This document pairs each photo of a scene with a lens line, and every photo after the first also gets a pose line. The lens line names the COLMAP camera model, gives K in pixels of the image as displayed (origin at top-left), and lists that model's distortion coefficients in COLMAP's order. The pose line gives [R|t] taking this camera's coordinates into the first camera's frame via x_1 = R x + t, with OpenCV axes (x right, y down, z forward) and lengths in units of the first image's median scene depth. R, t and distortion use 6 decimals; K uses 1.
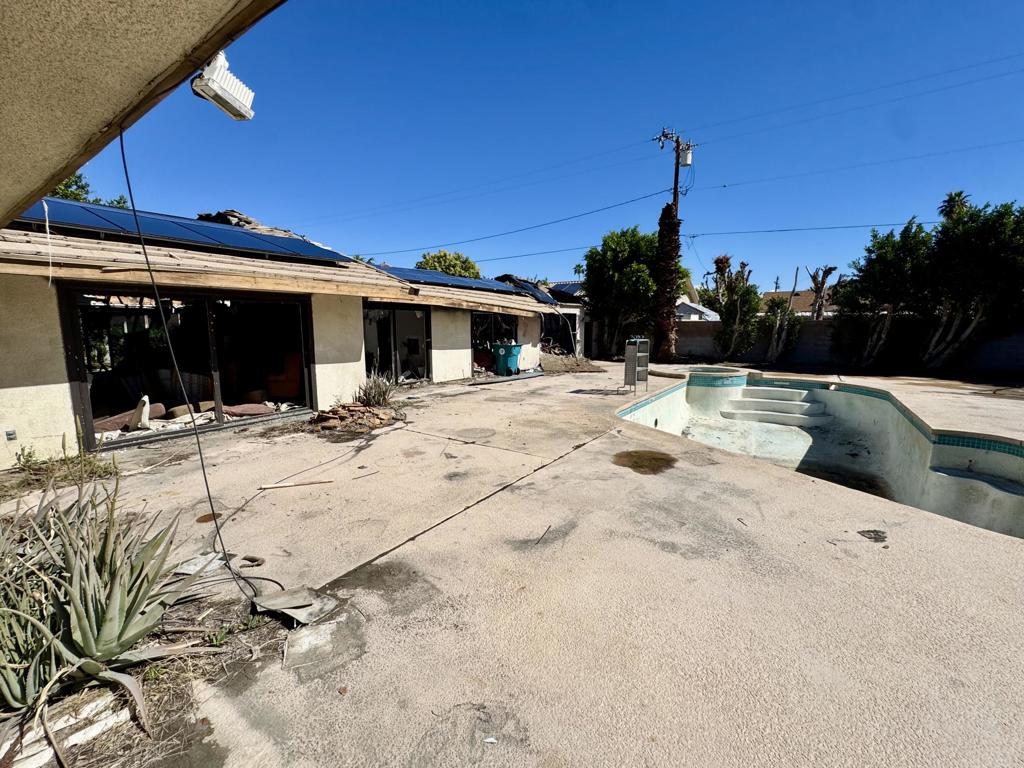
lens RADIAL K [[436.0, 0, 507.1], [0, 436.0, 382.0], [0, 0, 1]] dist [0.003832, 0.000179]
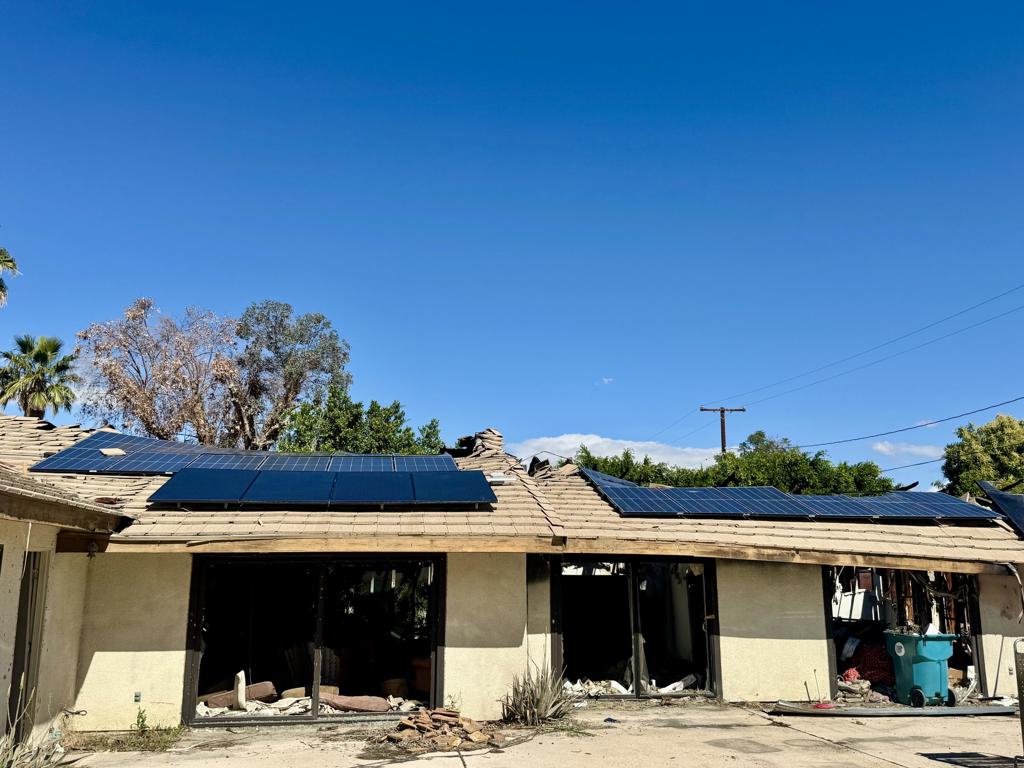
lens RADIAL K [[887.3, 0, 513.3], [0, 887.3, 375.8], [0, 0, 1]] dist [0.071650, -0.086796]
pose [[0.686824, -0.149913, -0.711195, 0.485522], [-0.097498, 0.950651, -0.294546, -0.027984], [0.720254, 0.271641, 0.638314, 0.015314]]
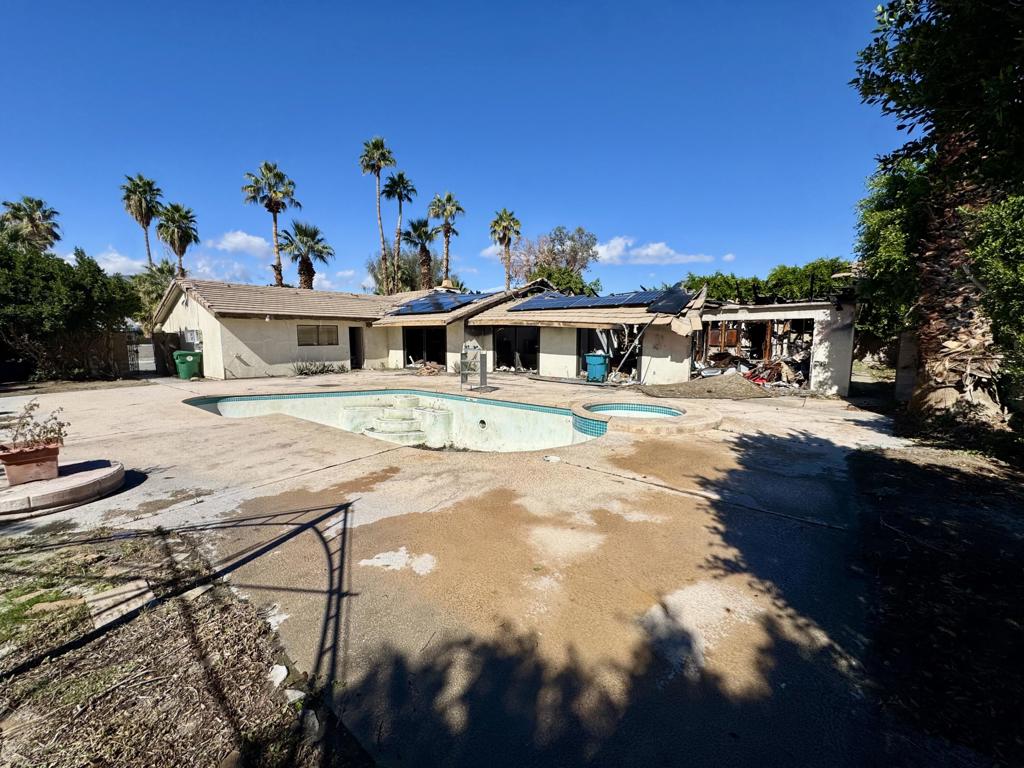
lens RADIAL K [[410.0, 0, 510.1], [0, 410.0, 384.8], [0, 0, 1]] dist [-0.004163, 0.000652]
pose [[-0.067857, 0.121584, -0.990259, 1.211443], [-0.127380, 0.983368, 0.129466, -0.133816], [0.989530, 0.134924, -0.051241, 0.972996]]
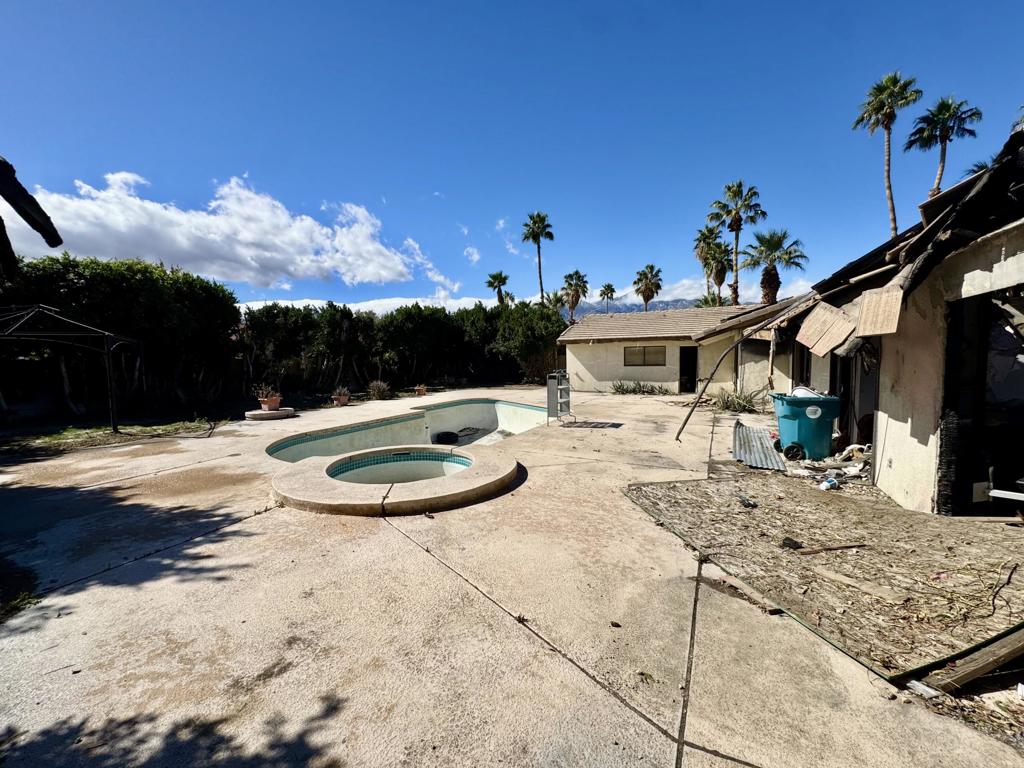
lens RADIAL K [[410.0, 0, 510.1], [0, 410.0, 383.6], [0, 0, 1]] dist [-0.004163, 0.000652]
pose [[-0.990394, 0.024551, -0.136080, 0.458101], [-0.001624, 0.981978, 0.188988, -0.216927], [0.138268, 0.187394, -0.972505, 1.620879]]
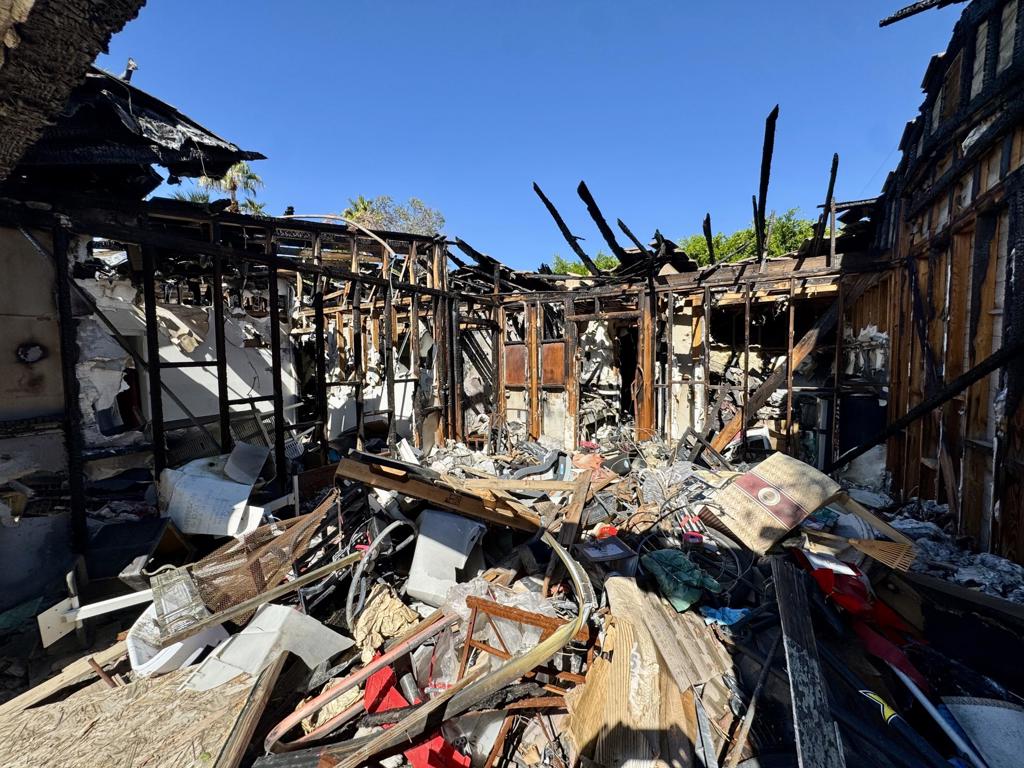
lens RADIAL K [[410.0, 0, 514.0], [0, 410.0, 385.1], [0, 0, 1]] dist [-0.004163, 0.000652]
pose [[0.059302, 0.061794, -0.996326, 0.241437], [-0.113588, 0.992017, 0.054766, -0.205011], [0.991757, 0.109923, 0.065848, 1.549455]]
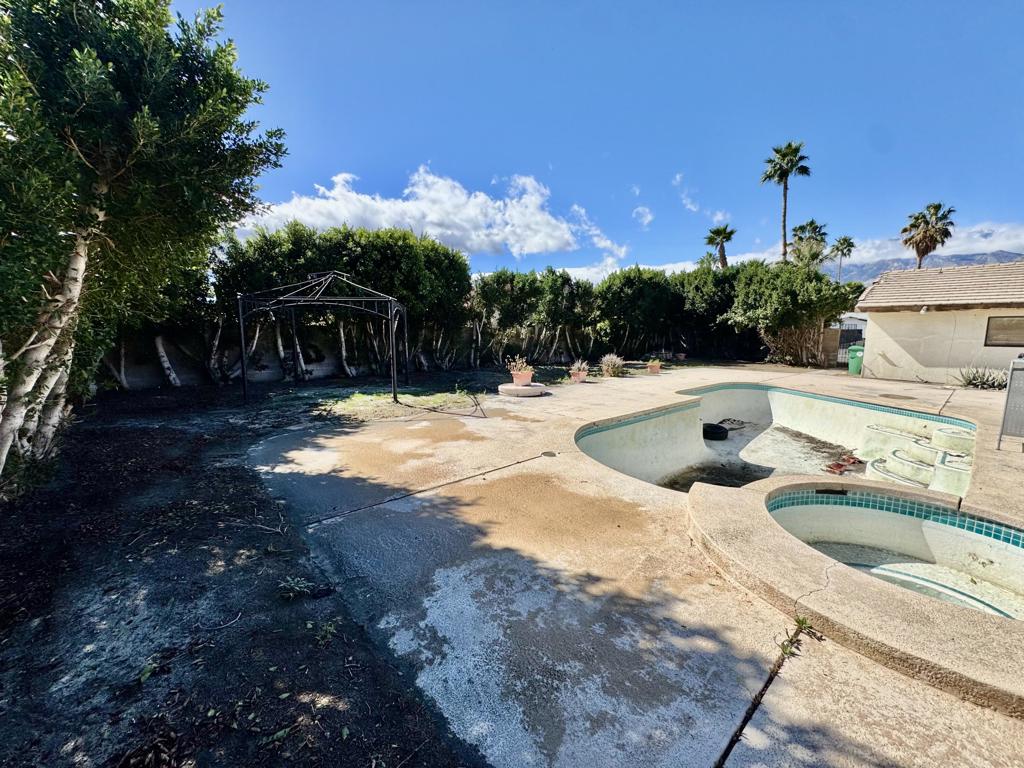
lens RADIAL K [[410.0, 0, 511.2], [0, 410.0, 384.1], [0, 0, 1]] dist [-0.004163, 0.000652]
pose [[-0.968332, -0.032166, 0.247586, 0.707583], [0.032592, 0.966894, 0.253087, -0.192823], [-0.247531, 0.253142, -0.935226, 1.421379]]
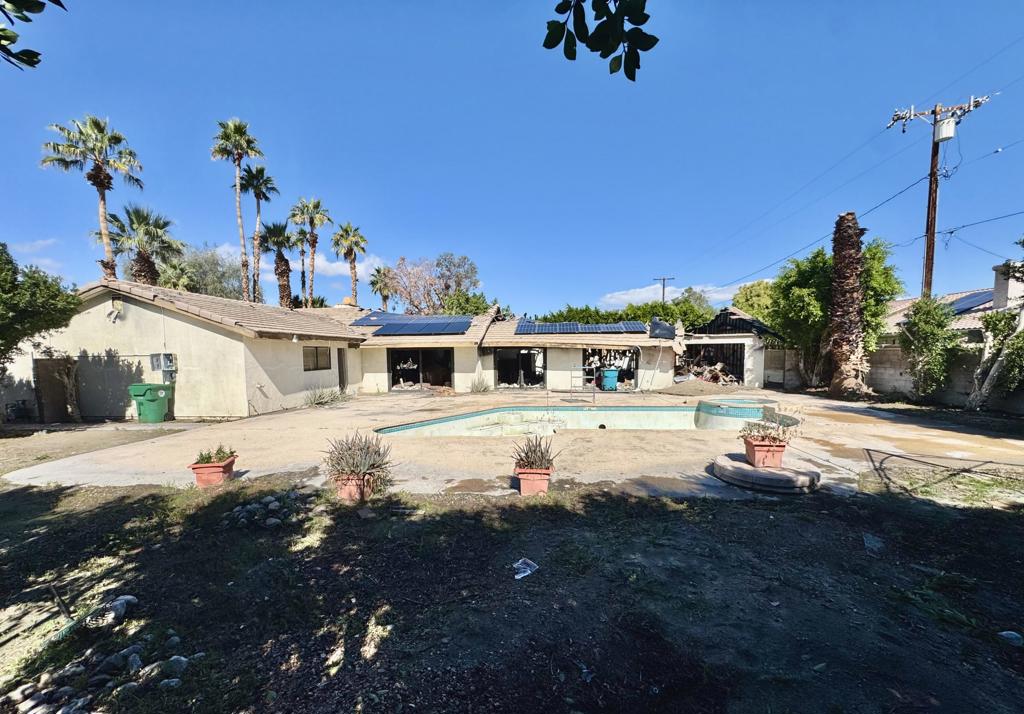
lens RADIAL K [[410.9, 0, 512.0], [0, 410.9, 383.0], [0, 0, 1]] dist [-0.002341, -0.000054]
pose [[0.482948, 0.061050, -0.873518, 1.174087], [-0.101973, 0.994700, 0.013141, -0.030406], [0.869691, 0.082729, 0.486614, 0.086323]]
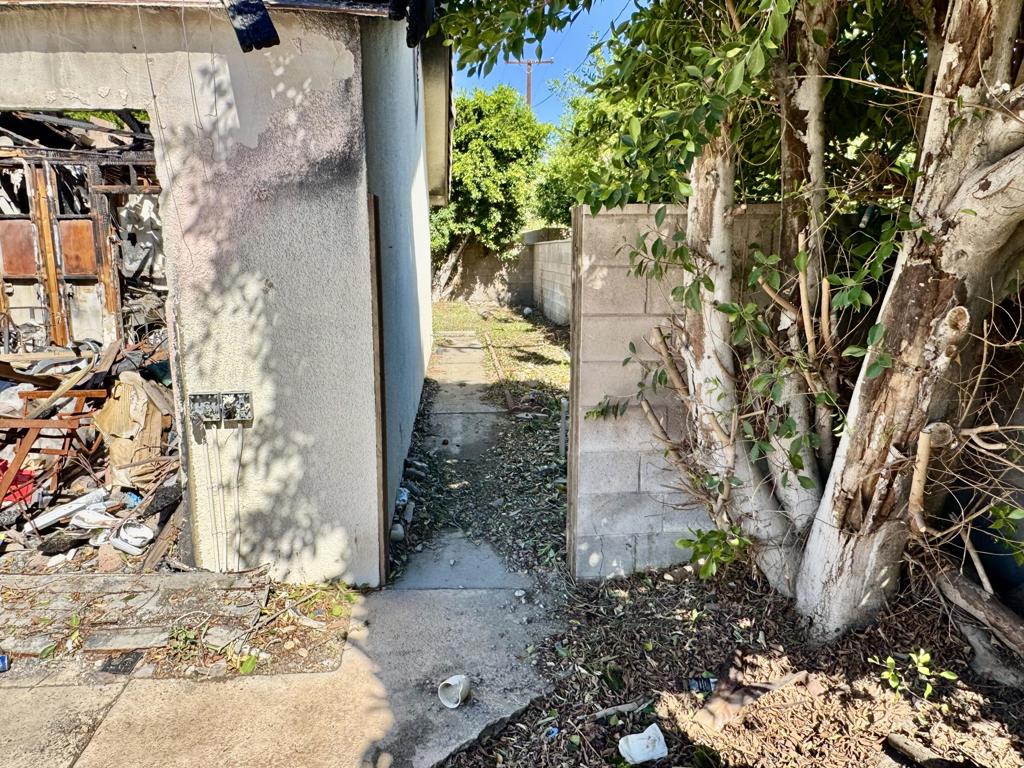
lens RADIAL K [[700.0, 0, 508.5], [0, 700.0, 384.6], [0, 0, 1]] dist [-0.005158, 0.002561]
pose [[0.635673, 0.153064, -0.756631, 0.506062], [-0.107057, 0.988154, 0.109957, -0.197299], [0.764499, 0.011106, 0.644530, 1.515762]]
